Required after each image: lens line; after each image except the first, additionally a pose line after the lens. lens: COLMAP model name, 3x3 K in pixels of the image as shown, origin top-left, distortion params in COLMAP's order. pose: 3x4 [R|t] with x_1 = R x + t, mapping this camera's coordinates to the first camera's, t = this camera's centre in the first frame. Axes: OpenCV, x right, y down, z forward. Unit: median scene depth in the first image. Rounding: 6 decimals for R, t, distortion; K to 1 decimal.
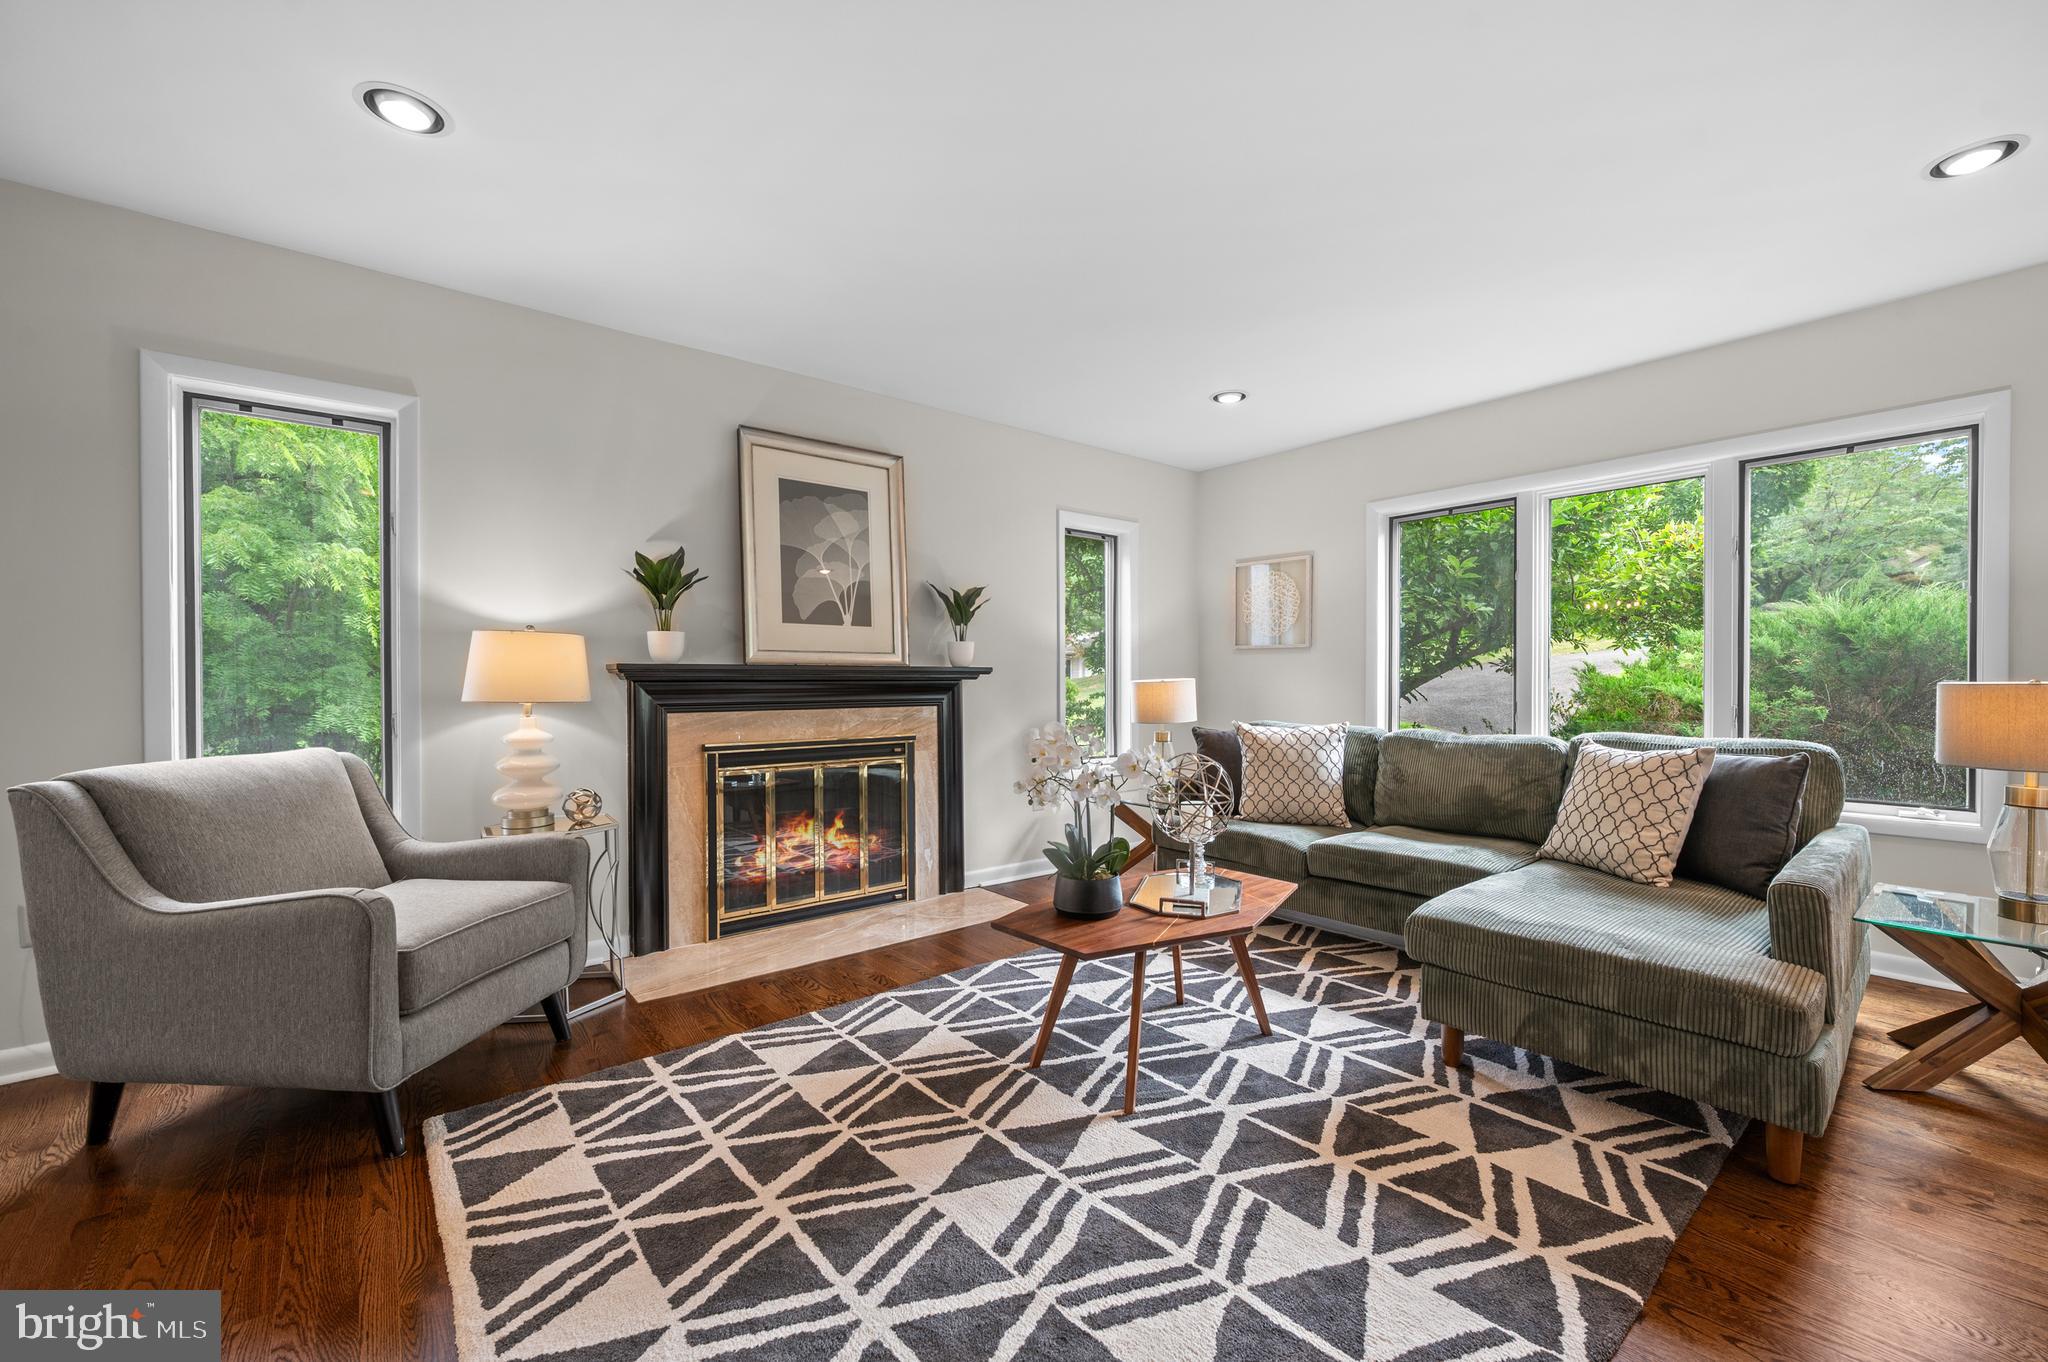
lens RADIAL K [[798.8, 0, 1024.0], [0, 798.8, 681.0], [0, 0, 1]] dist [0.001246, 0.000155]
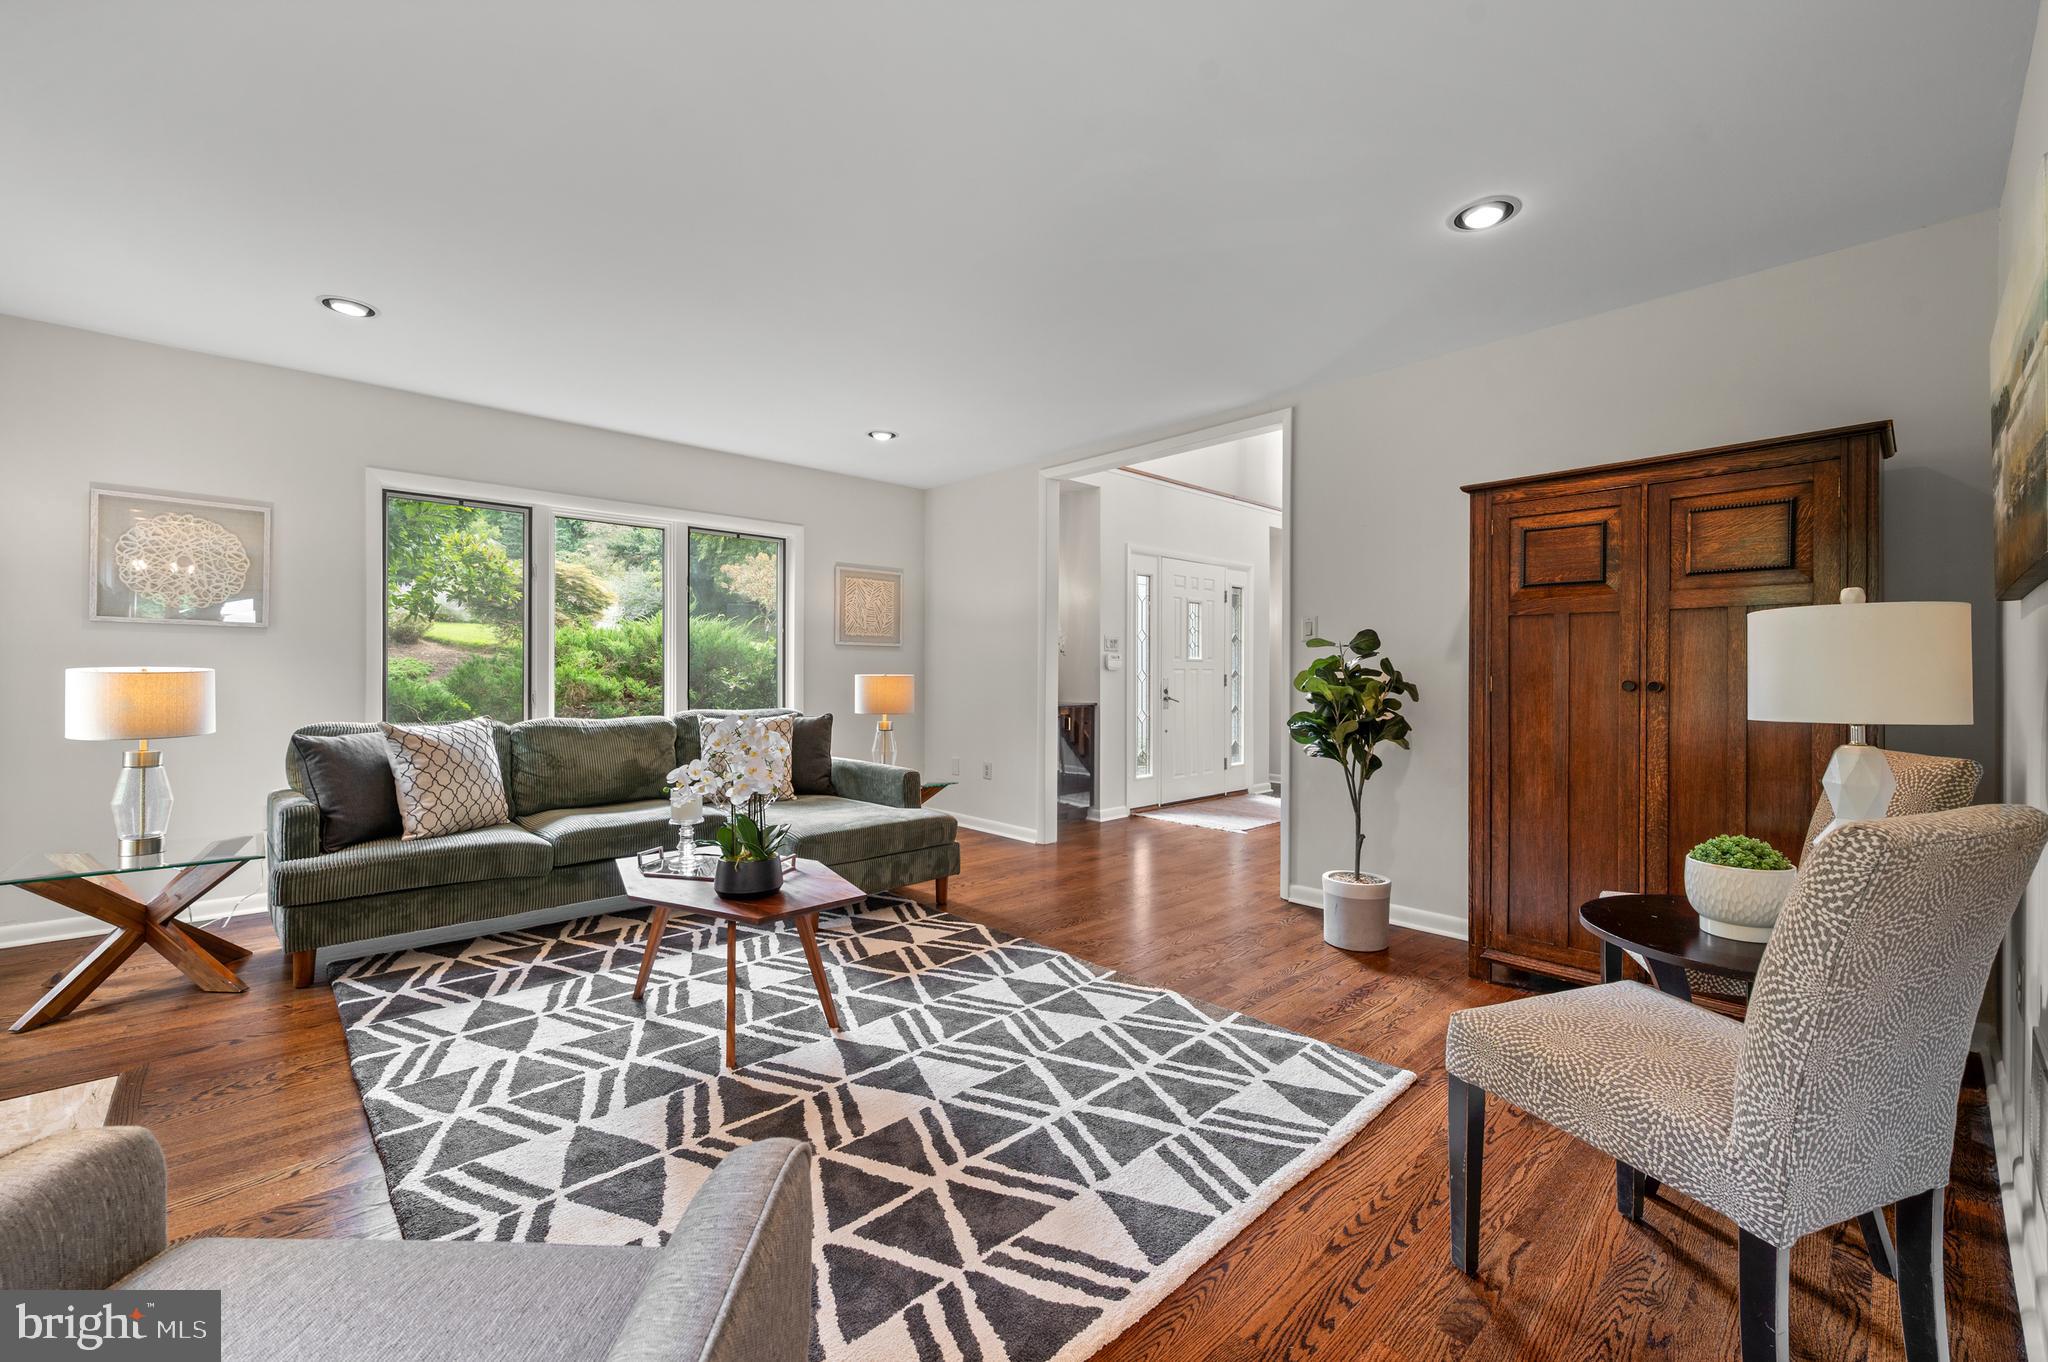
lens RADIAL K [[798.8, 0, 1024.0], [0, 798.8, 681.0], [0, 0, 1]] dist [0.001246, 0.000155]
pose [[-0.030191, -0.007808, 0.999514, -1.148310], [-0.005782, 0.999954, 0.007637, -0.001739], [-0.999527, -0.005549, -0.030235, 0.784125]]
